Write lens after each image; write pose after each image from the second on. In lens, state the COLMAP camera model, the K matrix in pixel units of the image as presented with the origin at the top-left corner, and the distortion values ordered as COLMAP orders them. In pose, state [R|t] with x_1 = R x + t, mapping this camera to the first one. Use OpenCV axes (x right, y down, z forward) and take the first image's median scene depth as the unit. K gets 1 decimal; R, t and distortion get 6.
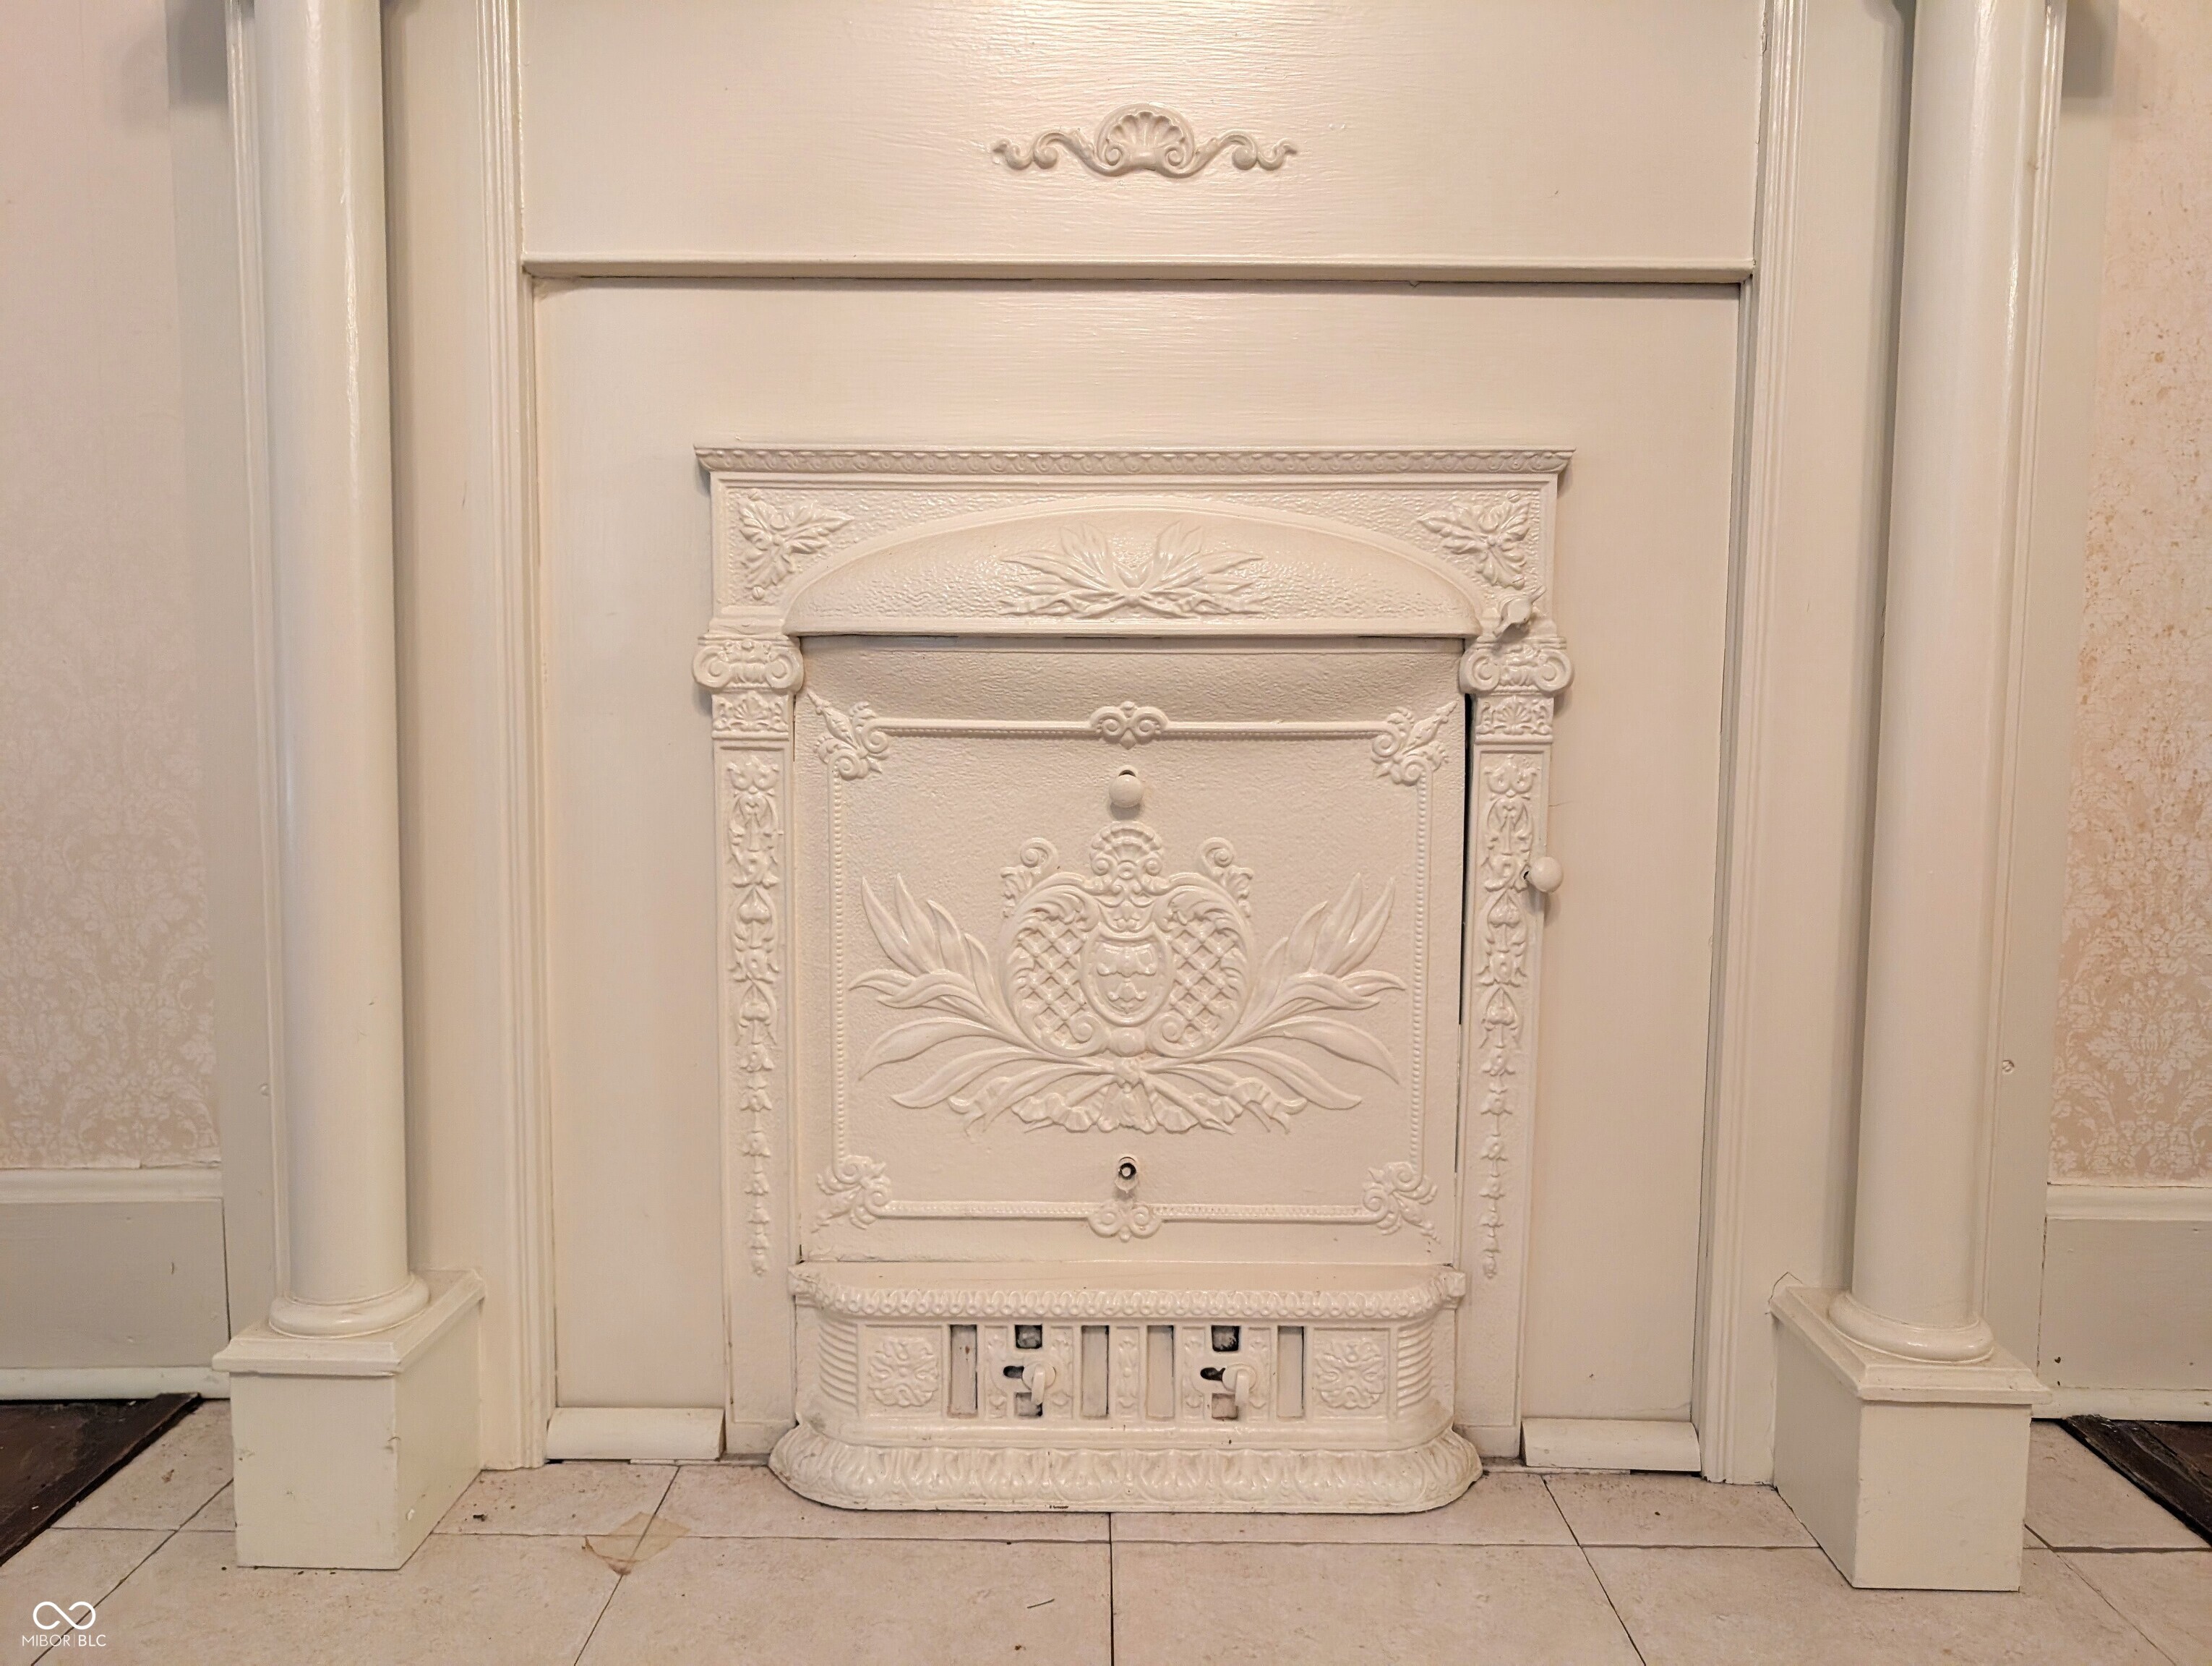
lens RADIAL K [[1595.5, 0, 1106.0], [0, 1595.5, 833.0], [0, 0, 1]] dist [-0.005168, -0.001062]
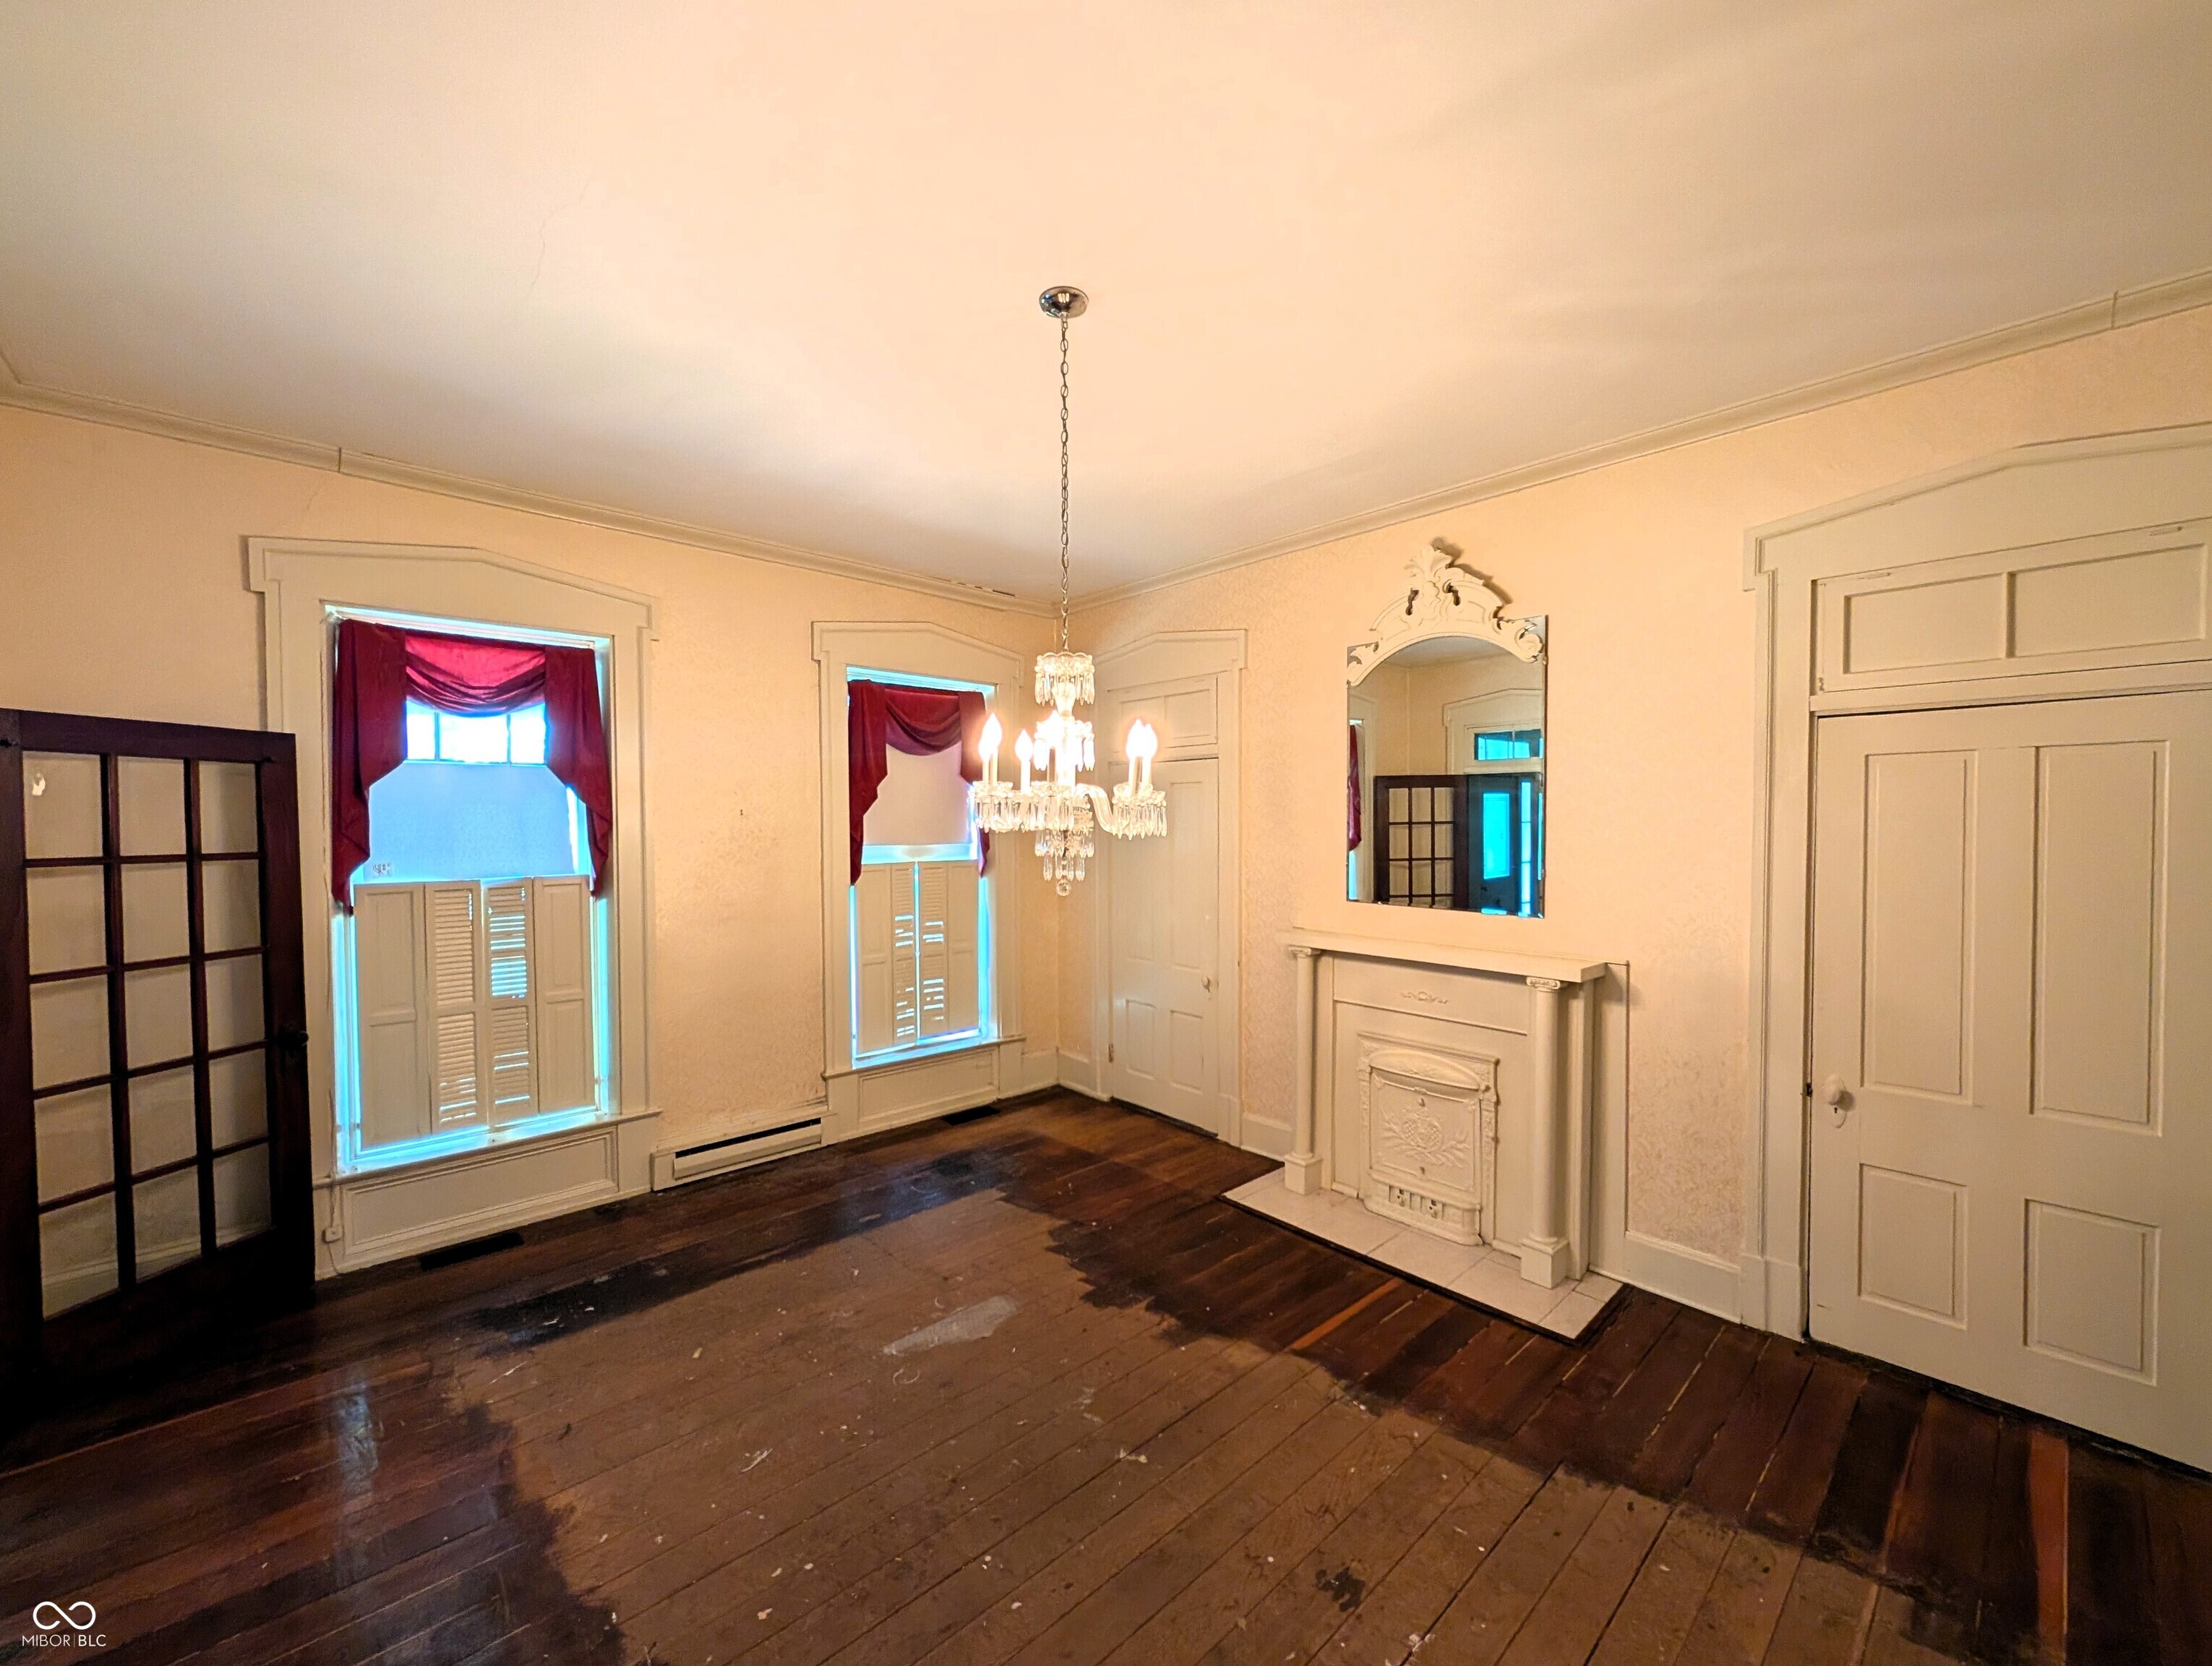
lens RADIAL K [[879.0, 0, 1099.3], [0, 879.0, 837.5], [0, 0, 1]] dist [-0.000661, 0.000202]
pose [[0.673995, 0.007336, -0.738700, 1.590925], [-0.063520, 0.996823, -0.048057, -0.765269], [0.736000, 0.079312, 0.672319, -2.115468]]
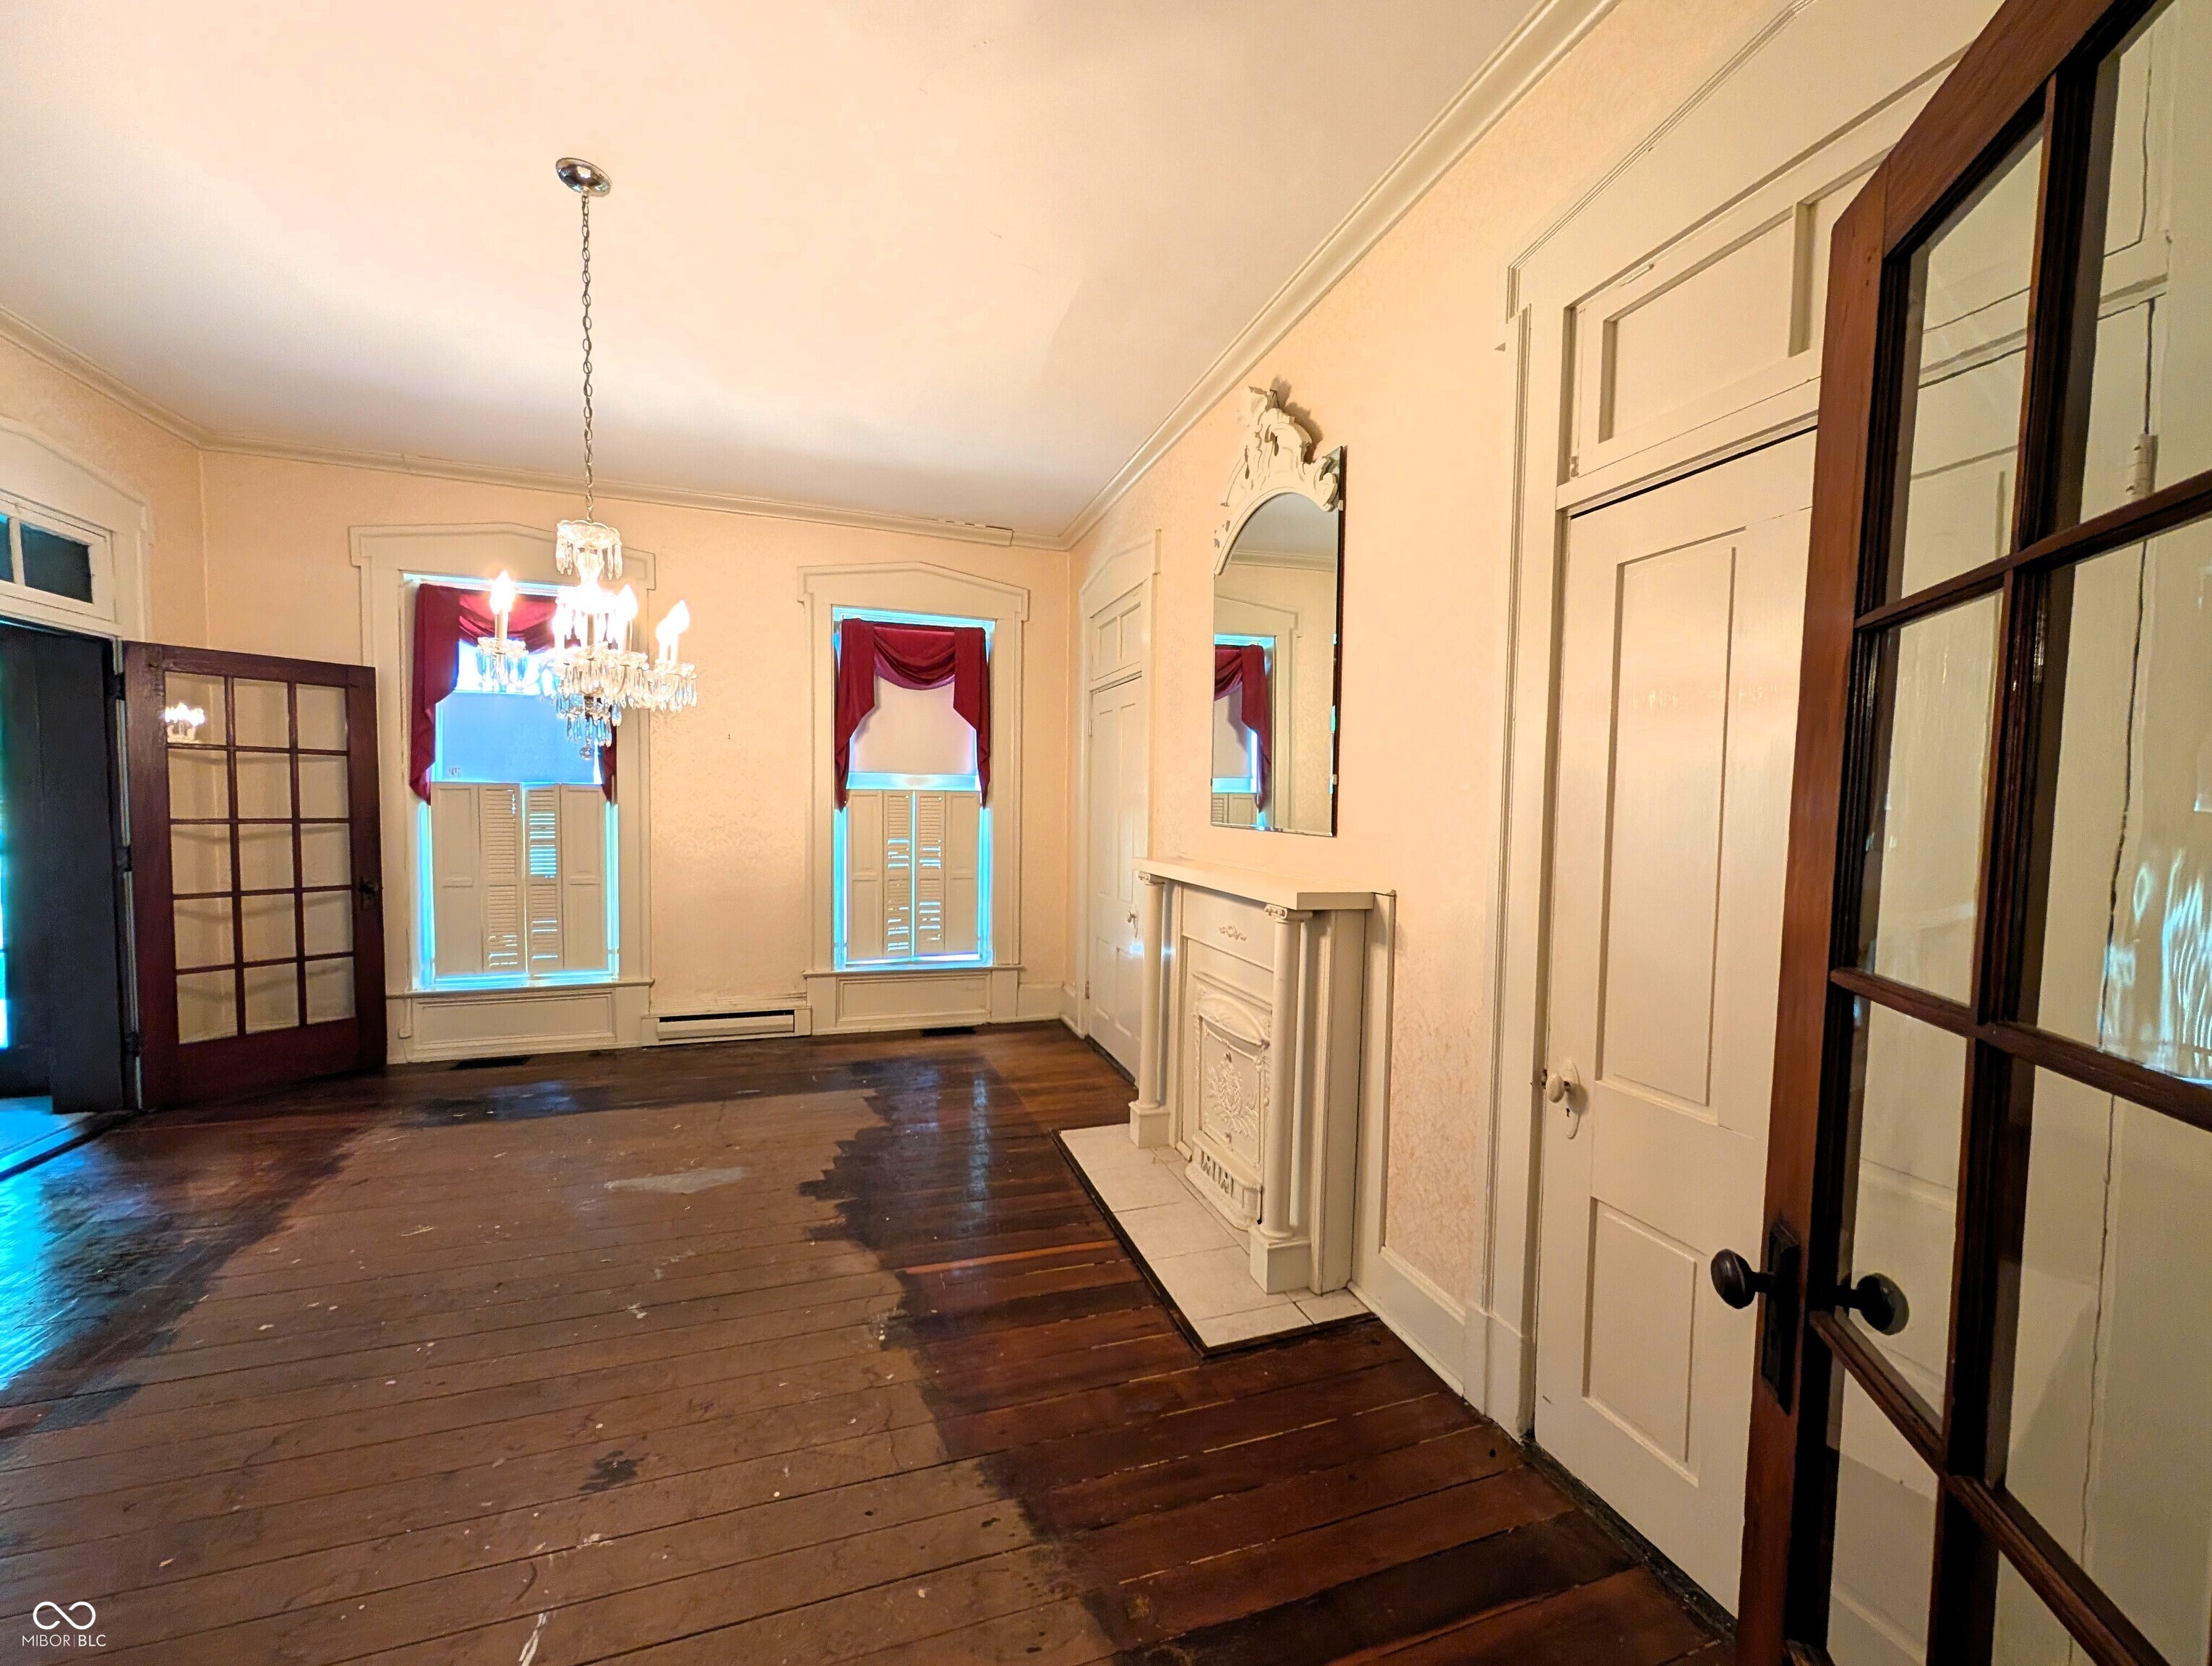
lens RADIAL K [[847.9, 0, 1099.4], [0, 847.9, 838.3], [0, 0, 1]] dist [-0.000990, 0.000102]
pose [[0.314014, 0.041482, -0.948512, 2.355002], [-0.103850, 0.994551, 0.009115, -0.684173], [0.943722, 0.095641, 0.316611, -0.275668]]
